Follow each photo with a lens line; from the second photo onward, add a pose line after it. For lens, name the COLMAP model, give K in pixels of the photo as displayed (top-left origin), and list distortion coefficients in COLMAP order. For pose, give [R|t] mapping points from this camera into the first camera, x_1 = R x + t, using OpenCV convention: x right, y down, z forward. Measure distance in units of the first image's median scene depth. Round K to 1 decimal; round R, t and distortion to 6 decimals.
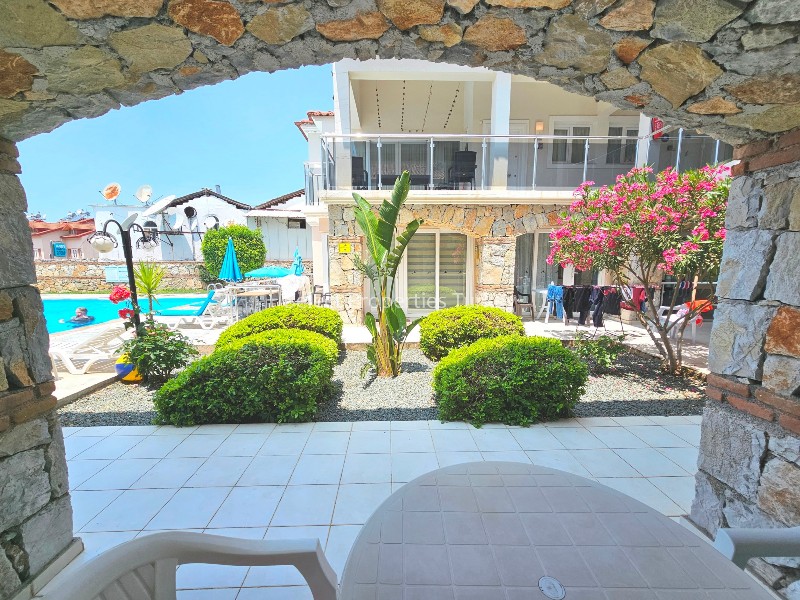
lens RADIAL K [[326.6, 0, 398.8], [0, 326.6, 302.1], [0, 0, 1]] dist [0.000745, 0.000098]
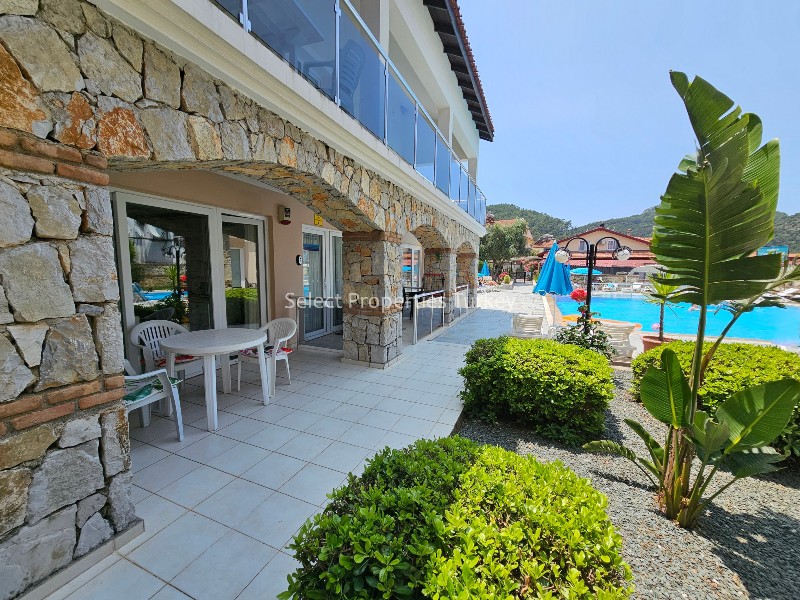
lens RADIAL K [[326.6, 0, 398.8], [0, 326.6, 302.1], [0, 0, 1]] dist [0.000745, 0.000098]
pose [[-0.416237, 0.094311, -0.904352, 0.351276], [-0.121136, 0.979988, 0.157953, -0.064629], [0.901151, 0.175296, -0.396483, 0.505620]]
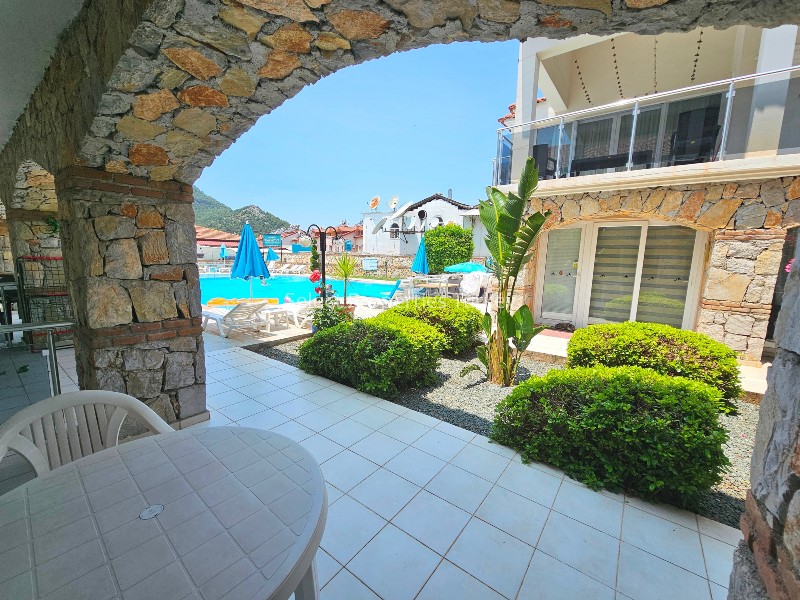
lens RADIAL K [[327.6, 0, 397.3], [0, 327.6, 302.2], [0, 0, 1]] dist [-0.002305, -0.000462]
pose [[0.777876, 0.113222, -0.618134, 0.189127], [-0.108534, 0.993059, 0.045314, -0.008622], [0.618975, 0.031840, 0.784765, 0.057375]]
